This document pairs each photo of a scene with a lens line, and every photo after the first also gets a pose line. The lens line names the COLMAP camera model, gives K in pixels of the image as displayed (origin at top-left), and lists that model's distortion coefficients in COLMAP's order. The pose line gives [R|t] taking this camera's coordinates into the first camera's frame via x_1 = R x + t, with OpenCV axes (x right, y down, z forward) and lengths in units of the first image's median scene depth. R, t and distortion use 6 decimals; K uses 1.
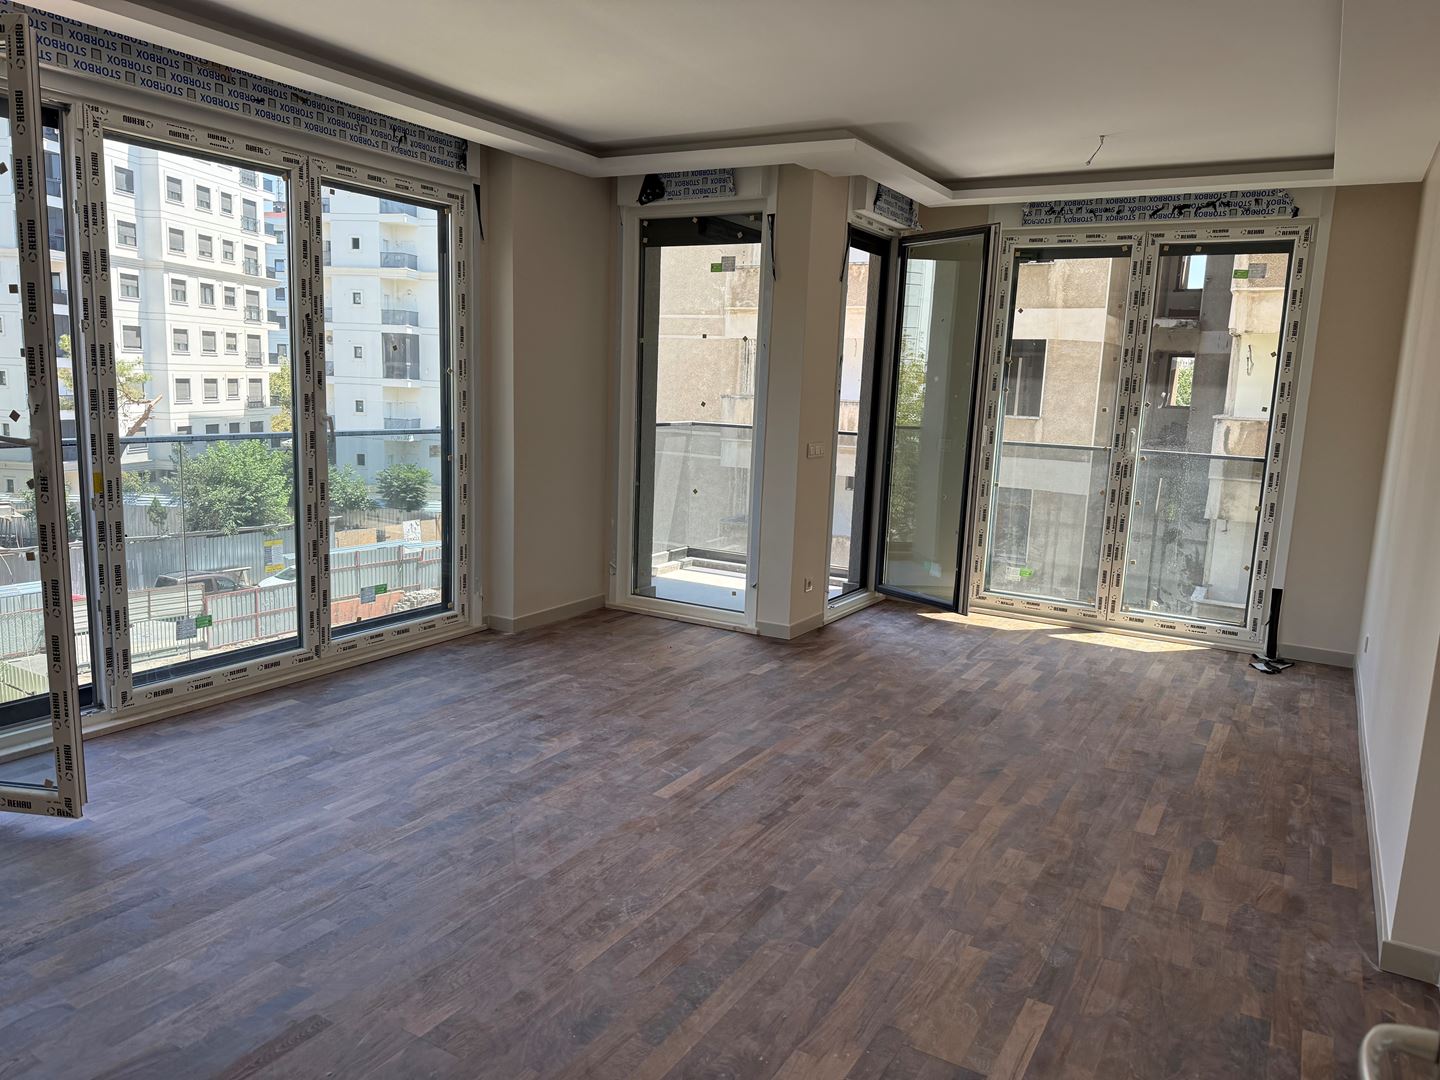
lens RADIAL K [[1023.4, 0, 708.6], [0, 1023.4, 546.8], [0, 0, 1]] dist [0.054889, -0.076265]
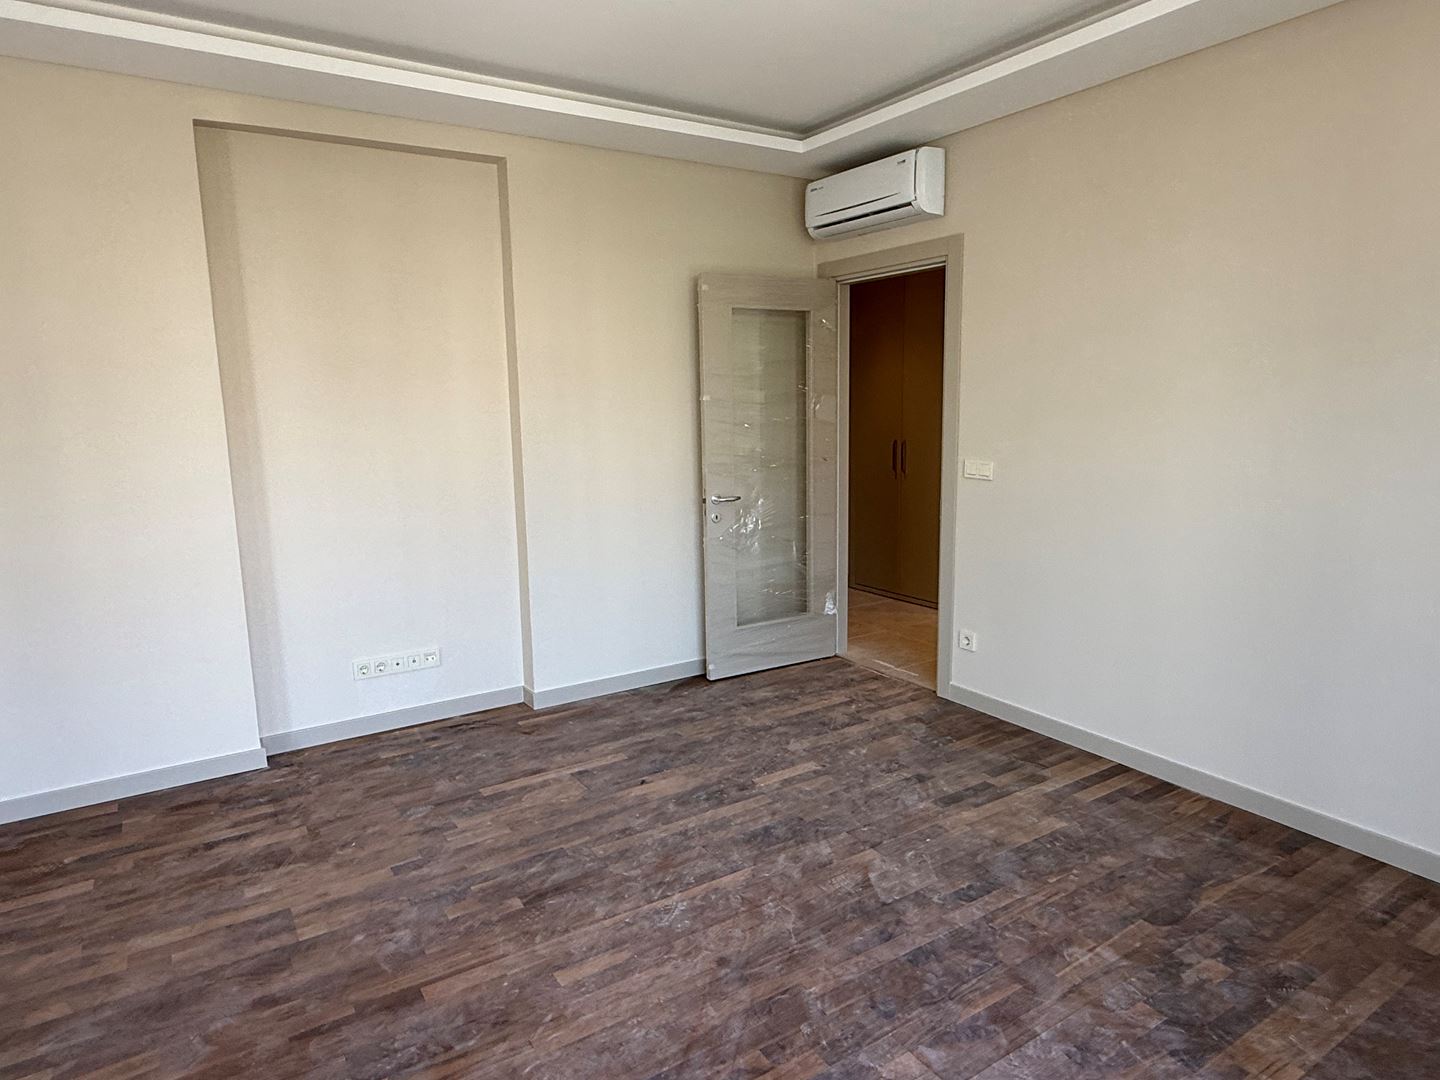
lens RADIAL K [[869.5, 0, 713.0], [0, 869.5, 541.0], [0, 0, 1]] dist [0.000492, 0.000379]
pose [[-0.897188, -0.095689, 0.431157, -0.310530], [0.052437, 0.946261, 0.319124, -0.189382], [-0.438524, 0.308923, -0.843957, 1.095341]]
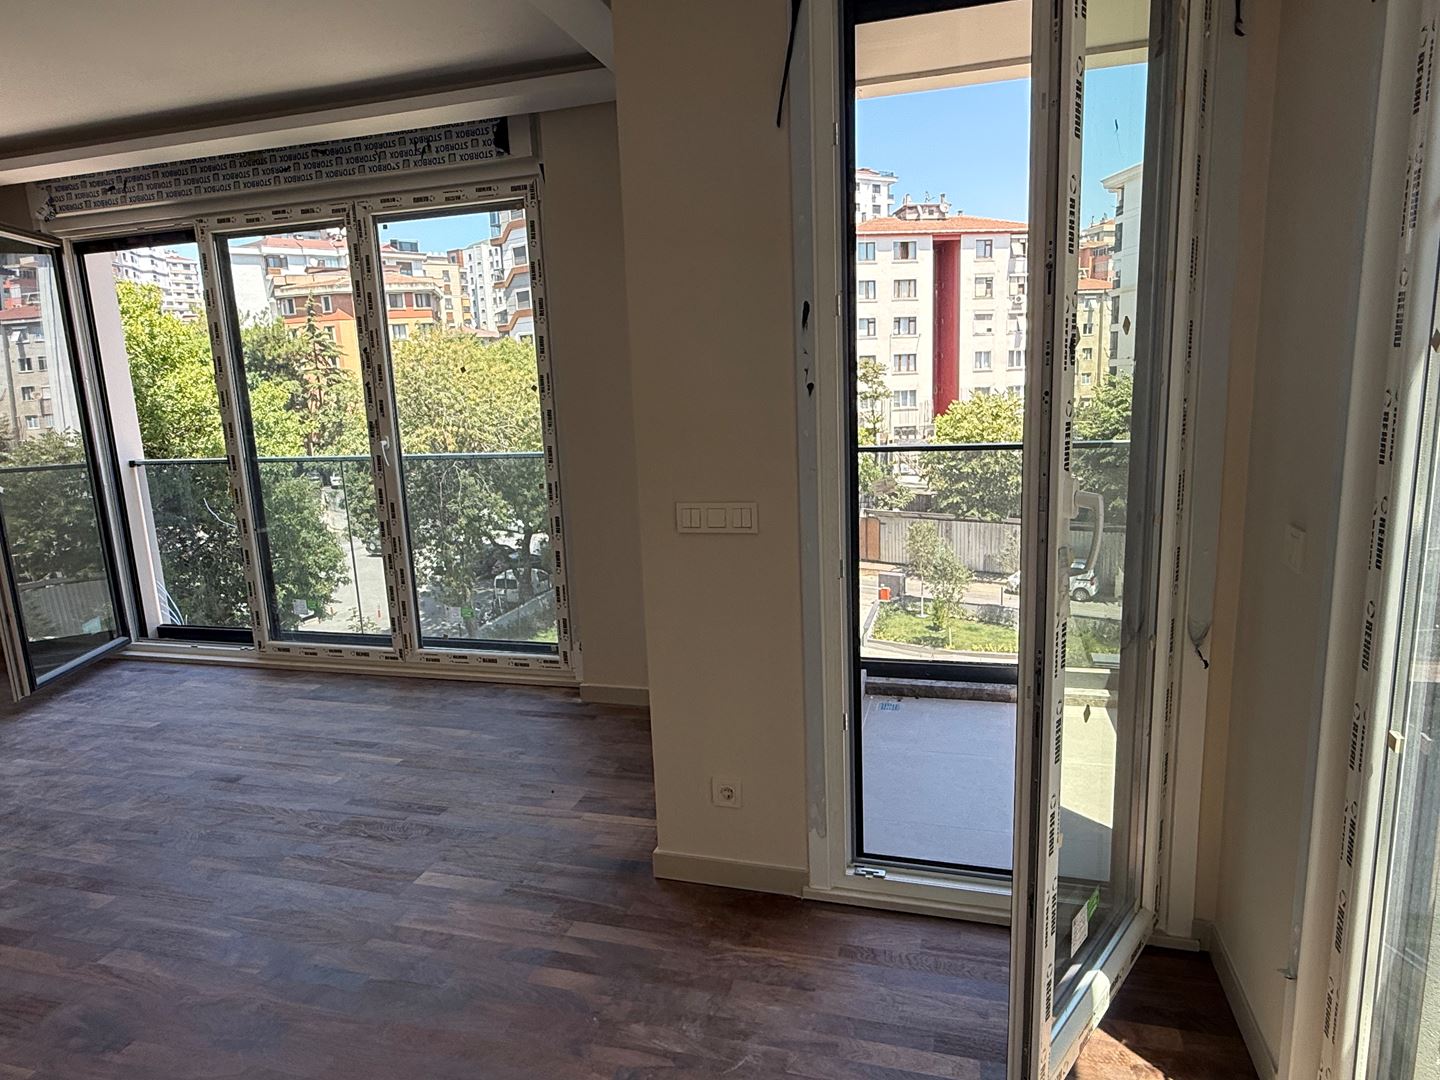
lens RADIAL K [[869.5, 0, 714.5], [0, 869.5, 549.1], [0, 0, 1]] dist [0.000492, 0.000379]
pose [[0.245815, 0.137573, -0.959504, 0.679902], [-0.107248, 0.987659, 0.114134, -0.177976], [0.963365, 0.074849, 0.257536, 1.258357]]
